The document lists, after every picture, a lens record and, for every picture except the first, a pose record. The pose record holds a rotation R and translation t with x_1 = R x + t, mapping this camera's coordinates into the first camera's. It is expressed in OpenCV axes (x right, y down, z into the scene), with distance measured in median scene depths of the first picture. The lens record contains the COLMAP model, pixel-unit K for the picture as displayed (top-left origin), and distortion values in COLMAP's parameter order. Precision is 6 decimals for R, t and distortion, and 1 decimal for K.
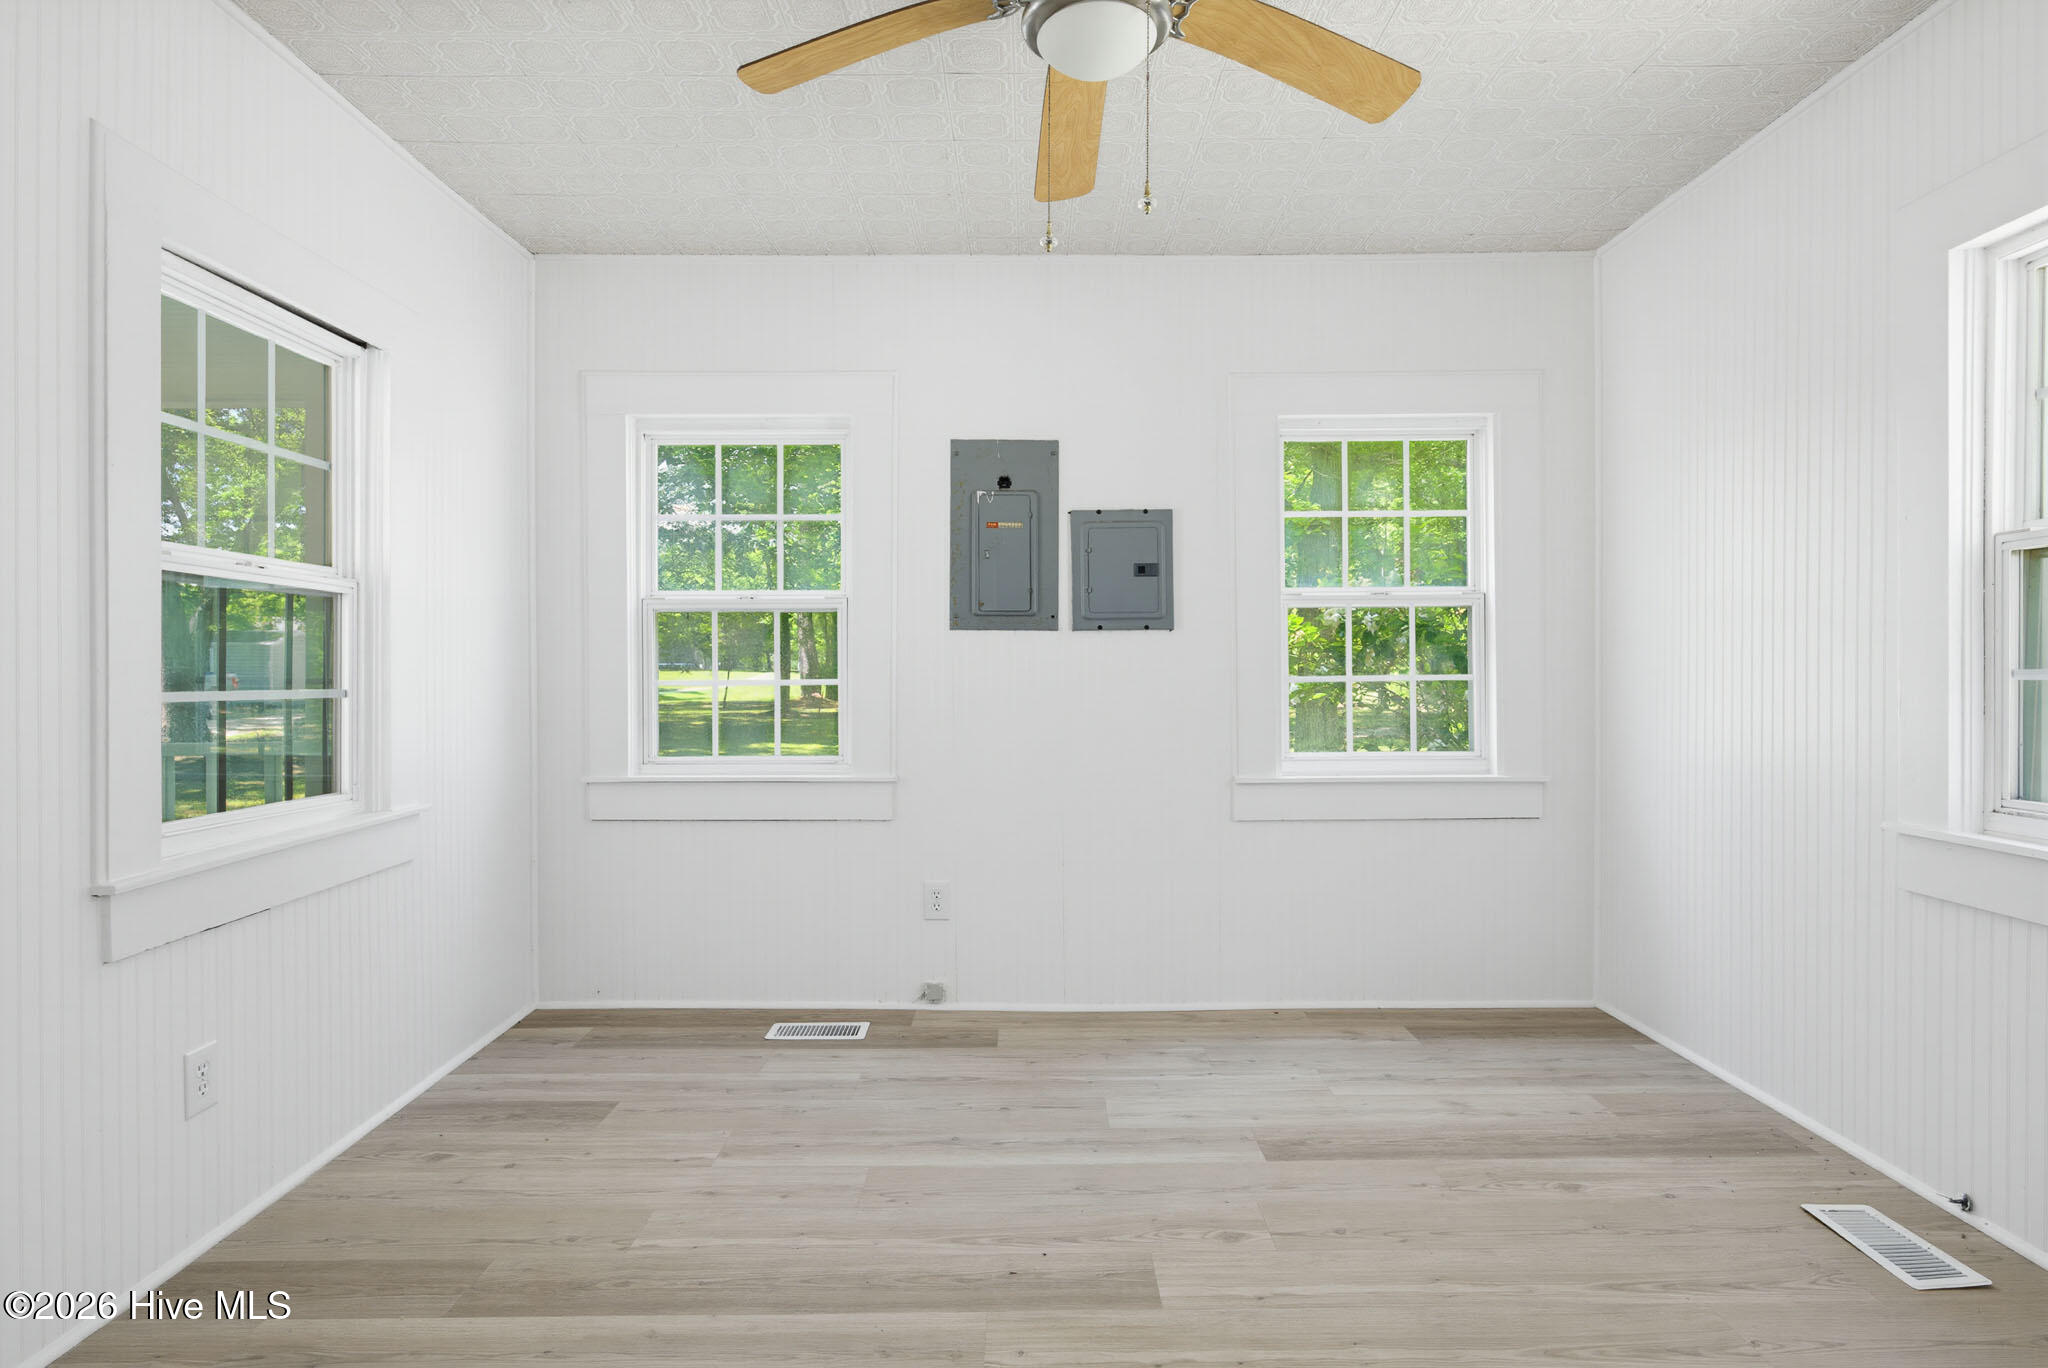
lens RADIAL K [[1088.5, 0, 1041.3], [0, 1088.5, 703.9], [0, 0, 1]] dist [-0.001967, 0.001352]
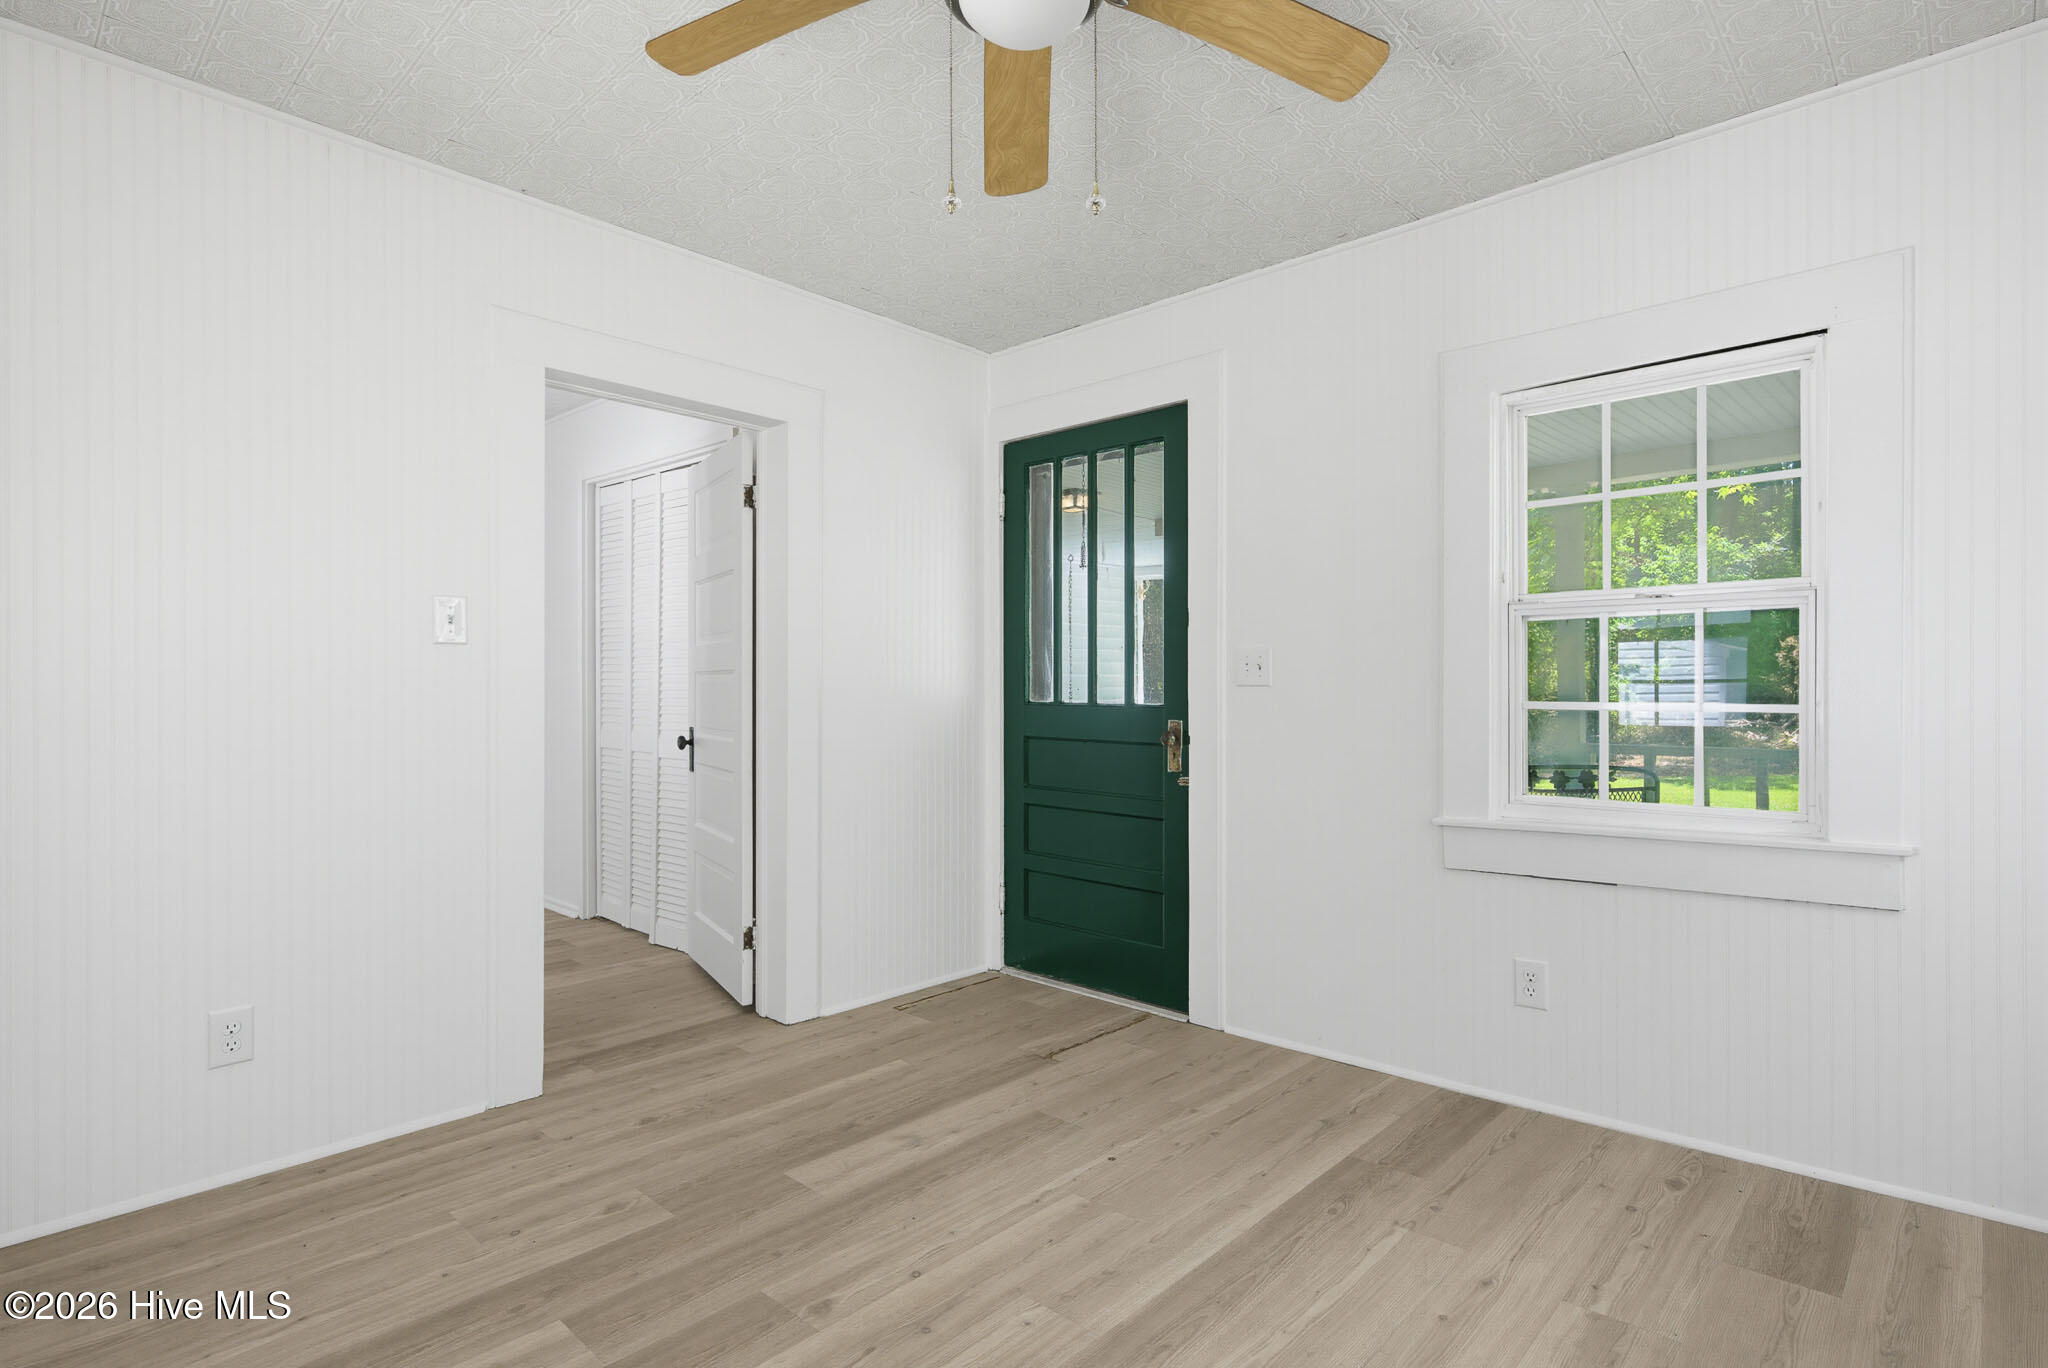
lens RADIAL K [[1028.5, 0, 1018.3], [0, 1028.5, 681.2], [0, 0, 1]] dist [0.001979, 0.000643]
pose [[-0.695830, 0.003045, -0.718200, 0.555940], [-0.005308, 0.999942, 0.009382, -0.042986], [0.718187, 0.010340, -0.695773, 1.304489]]
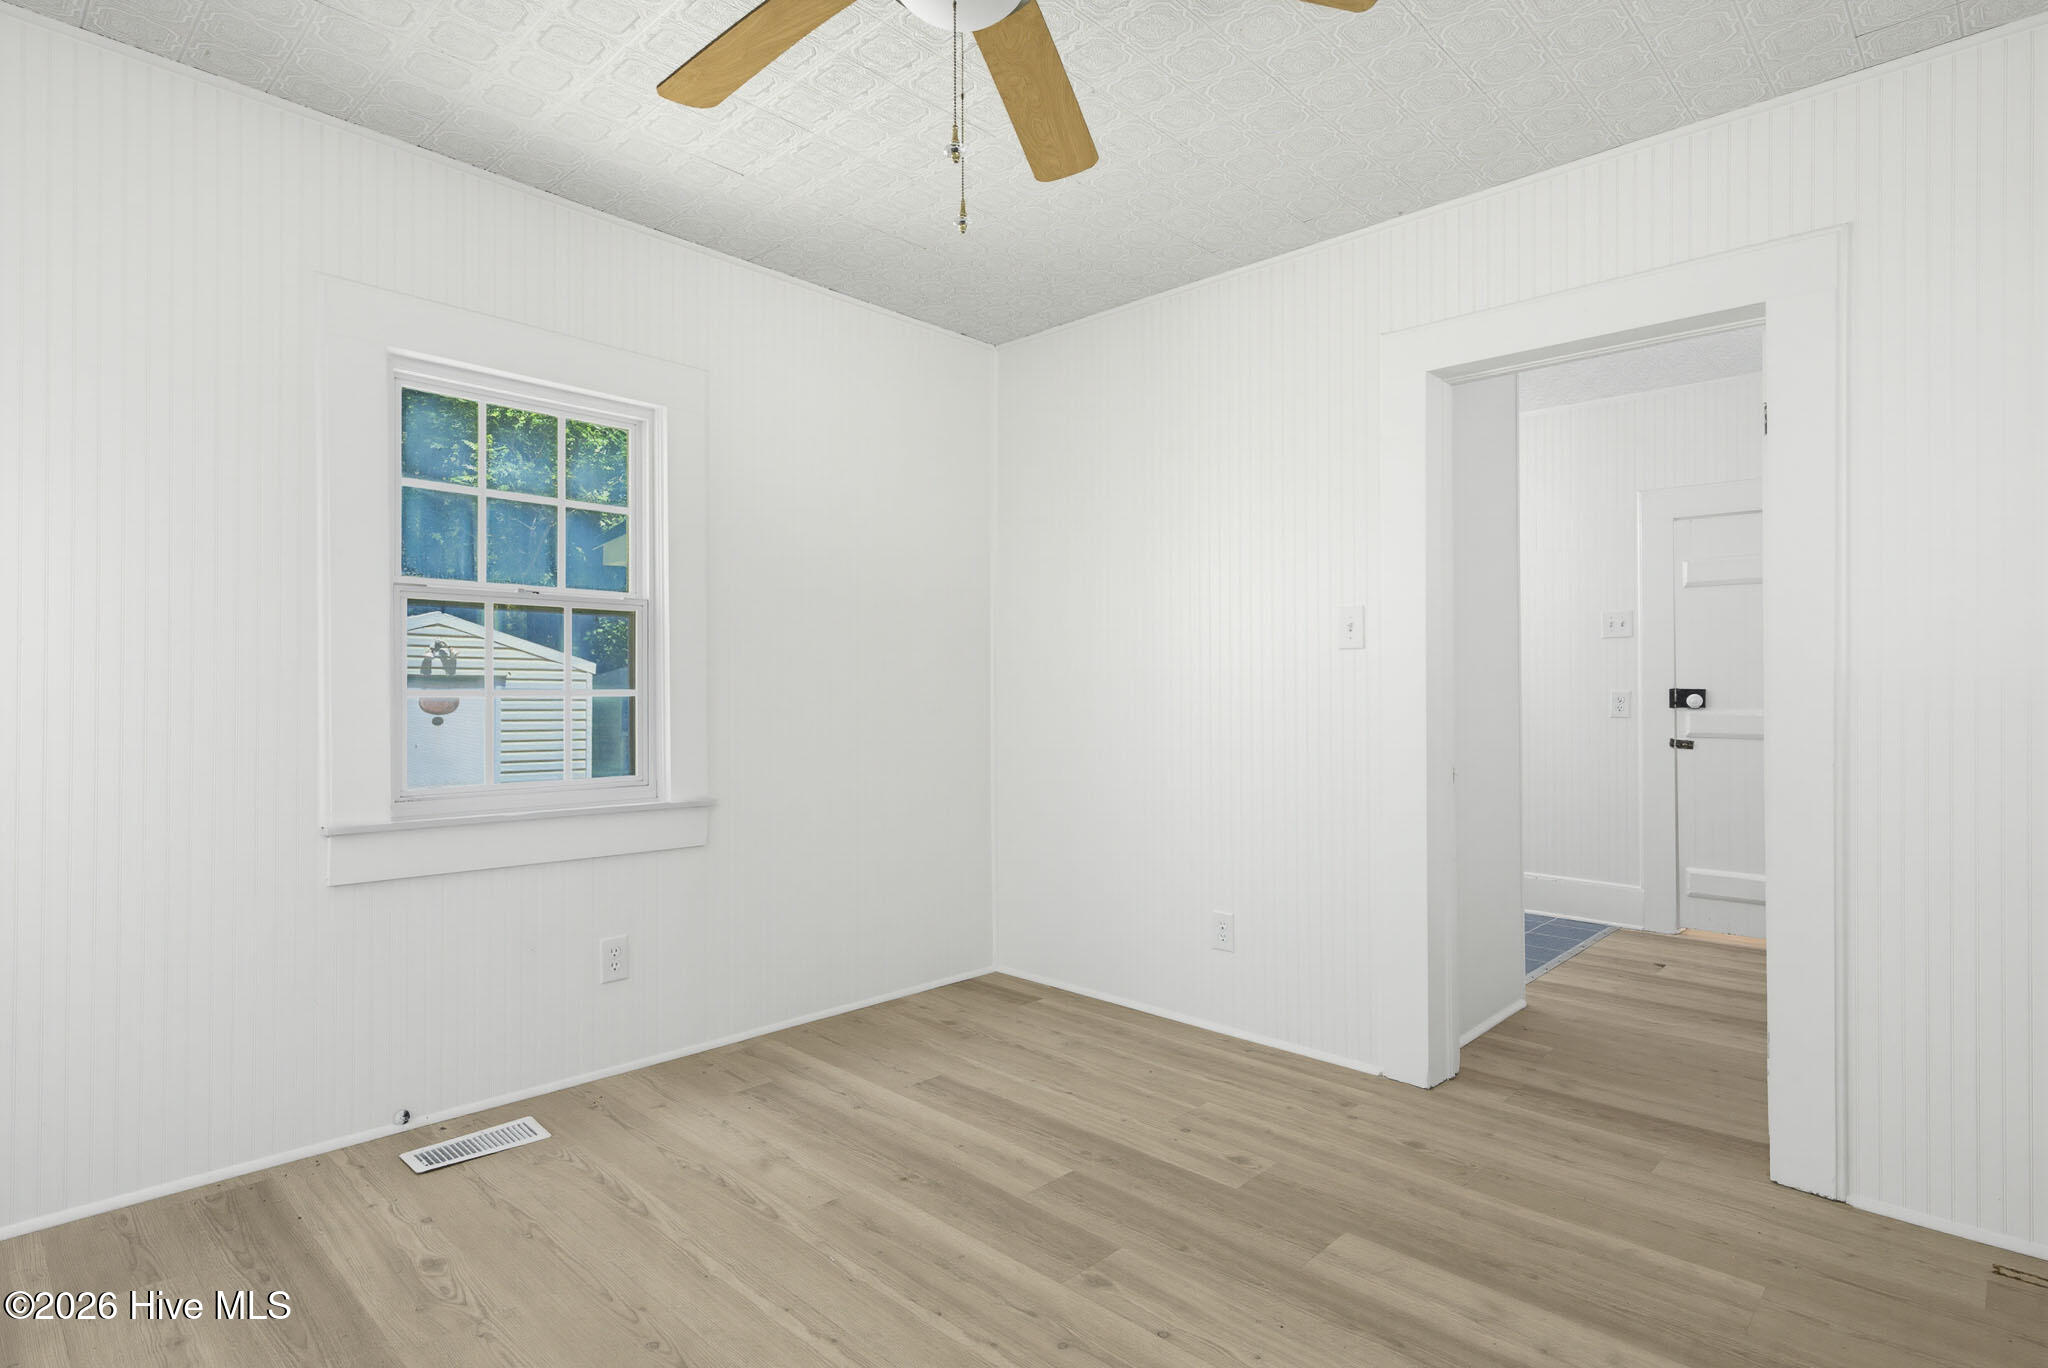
lens RADIAL K [[1028.5, 0, 1018.3], [0, 1028.5, 681.2], [0, 0, 1]] dist [0.001979, 0.000643]
pose [[-0.714252, 0.010621, 0.699808, -0.475802], [0.014907, 0.999889, 0.000039, -0.035831], [-0.699730, 0.010460, -0.714331, 1.279182]]
